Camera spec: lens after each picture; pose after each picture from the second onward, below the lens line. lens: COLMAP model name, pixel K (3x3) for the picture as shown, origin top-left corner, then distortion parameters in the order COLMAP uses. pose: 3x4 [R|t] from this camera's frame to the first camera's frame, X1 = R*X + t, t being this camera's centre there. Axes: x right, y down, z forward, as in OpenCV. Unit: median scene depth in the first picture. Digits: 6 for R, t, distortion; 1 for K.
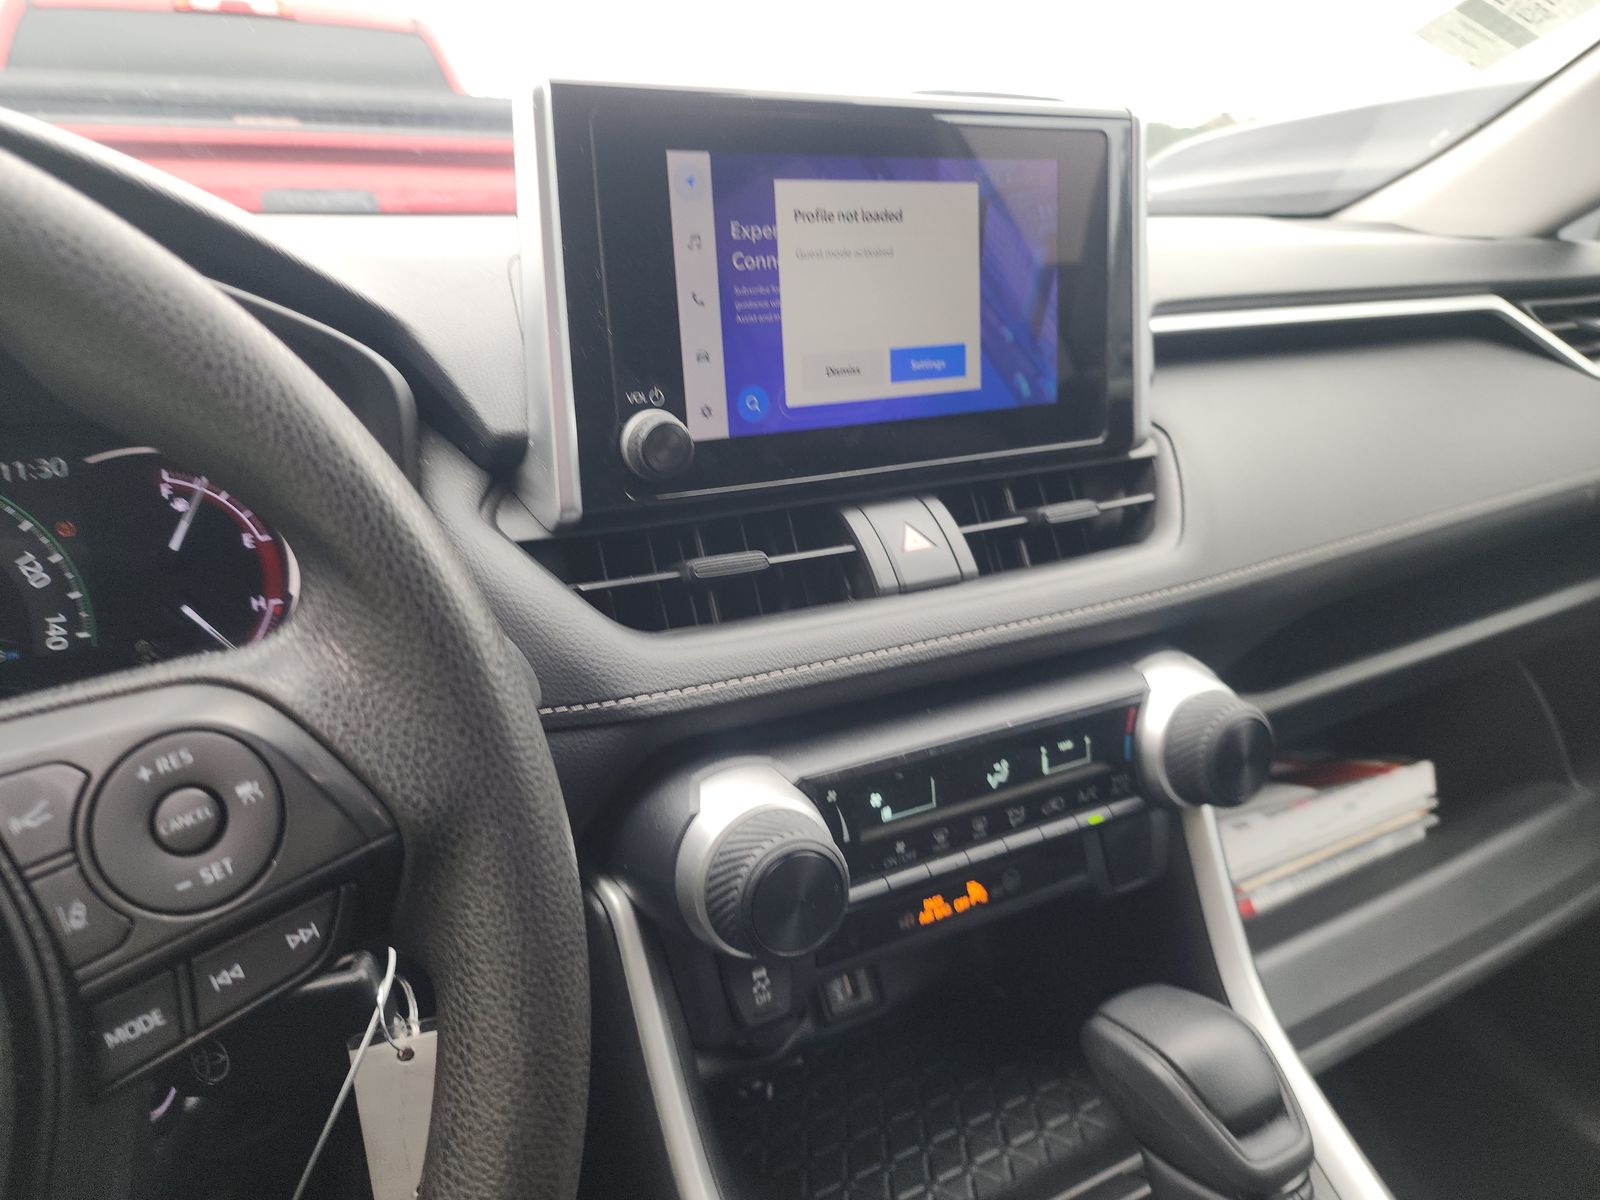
lens RADIAL K [[1079.9, 0, 818.1], [0, 1079.9, 573.0], [0, 0, 1]] dist [0.023486, -0.027479]
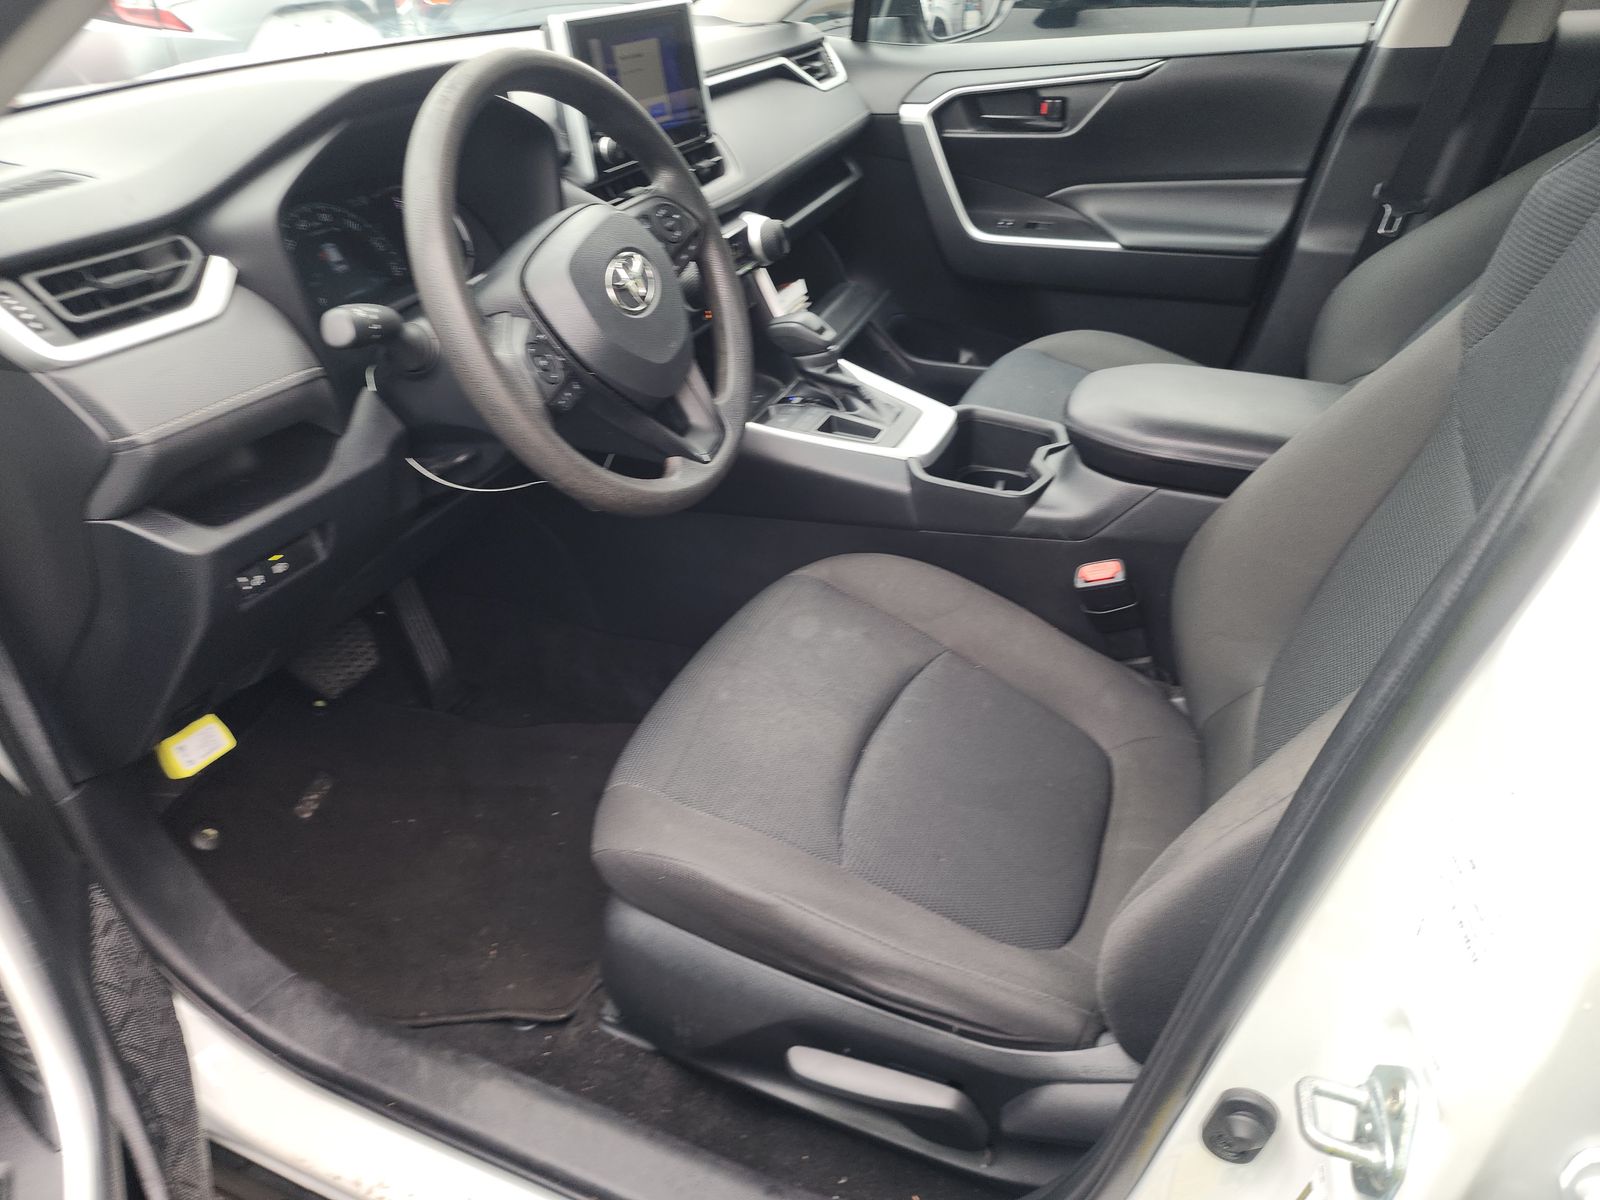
lens RADIAL K [[1079.9, 0, 787.5], [0, 1079.9, 614.8], [0, 0, 1]] dist [0.023486, -0.027479]
pose [[0.782005, -0.354302, 0.512775, -1.515155], [0.221777, 0.927047, 0.302323, 0.231869], [-0.582481, -0.122697, 0.803531, -1.560293]]
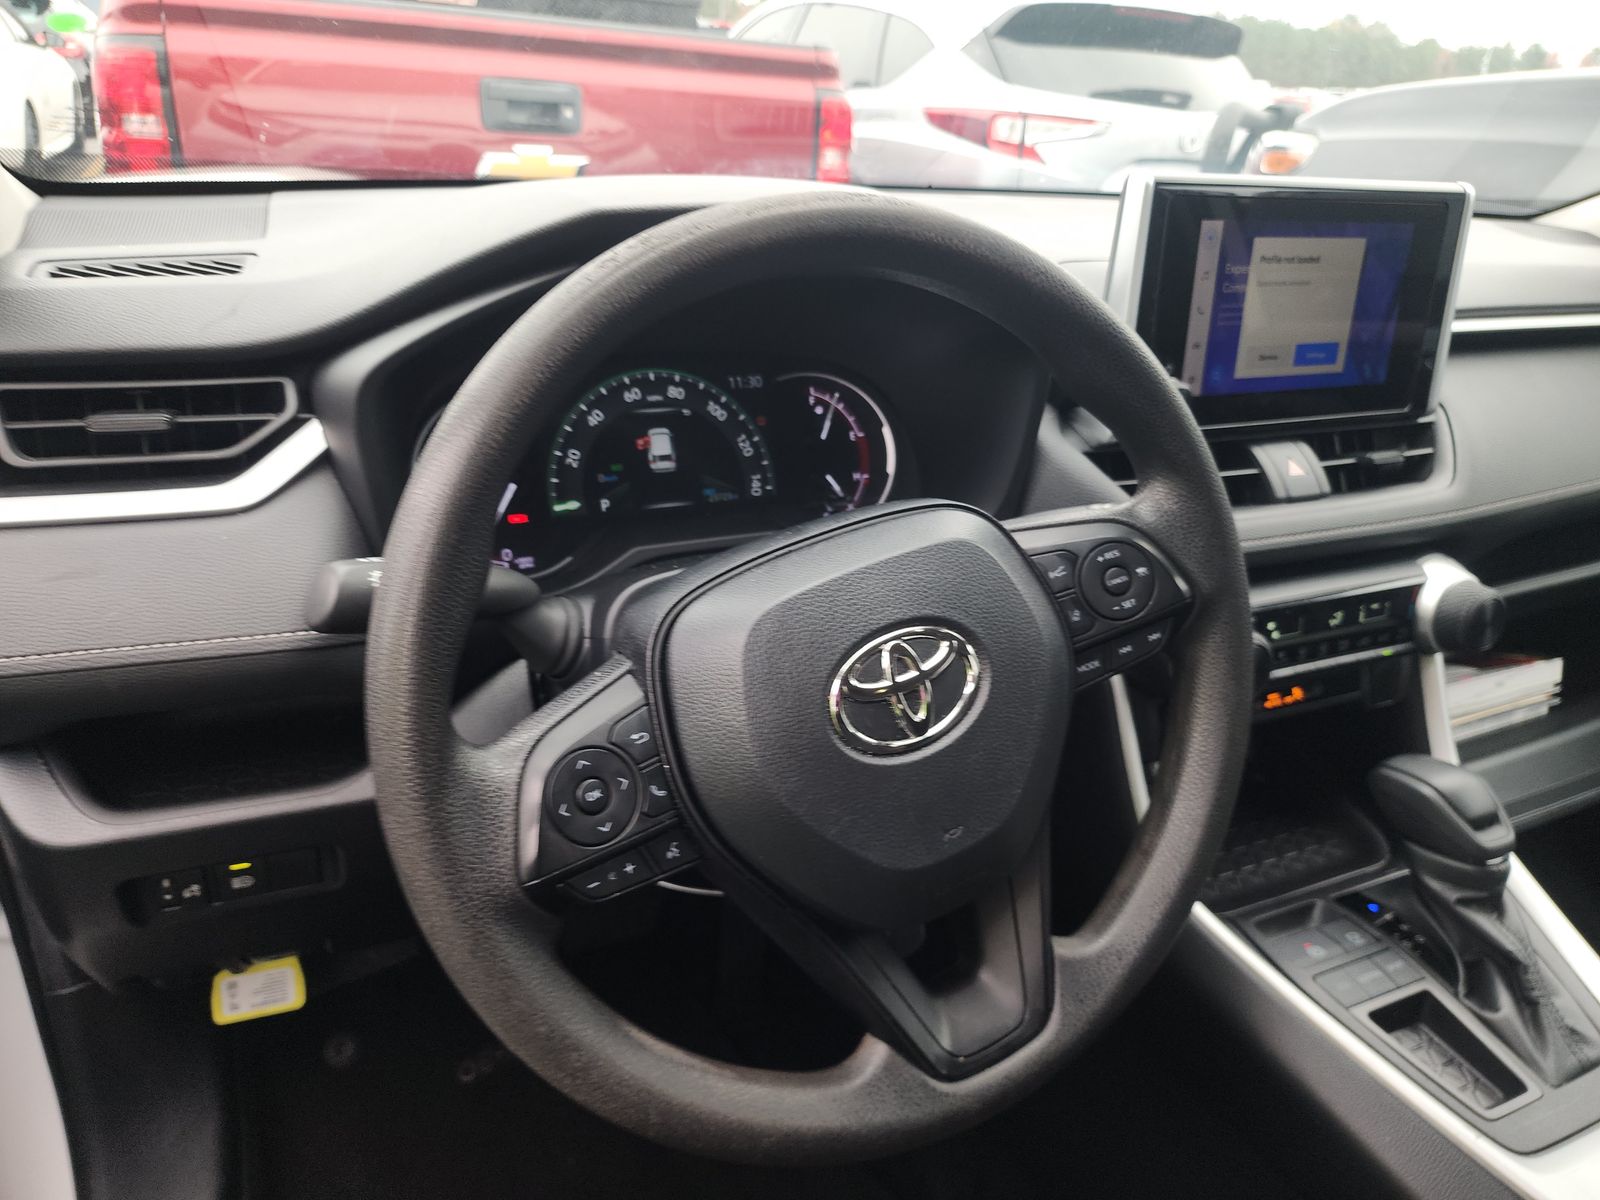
lens RADIAL K [[1079.9, 0, 812.1], [0, 1079.9, 589.1], [0, 0, 1]] dist [0.023486, -0.027479]
pose [[0.995742, 0.083748, -0.038521, -0.532930], [-0.078724, 0.989971, 0.117306, 0.012617], [0.047959, -0.113774, 0.992348, -0.616181]]
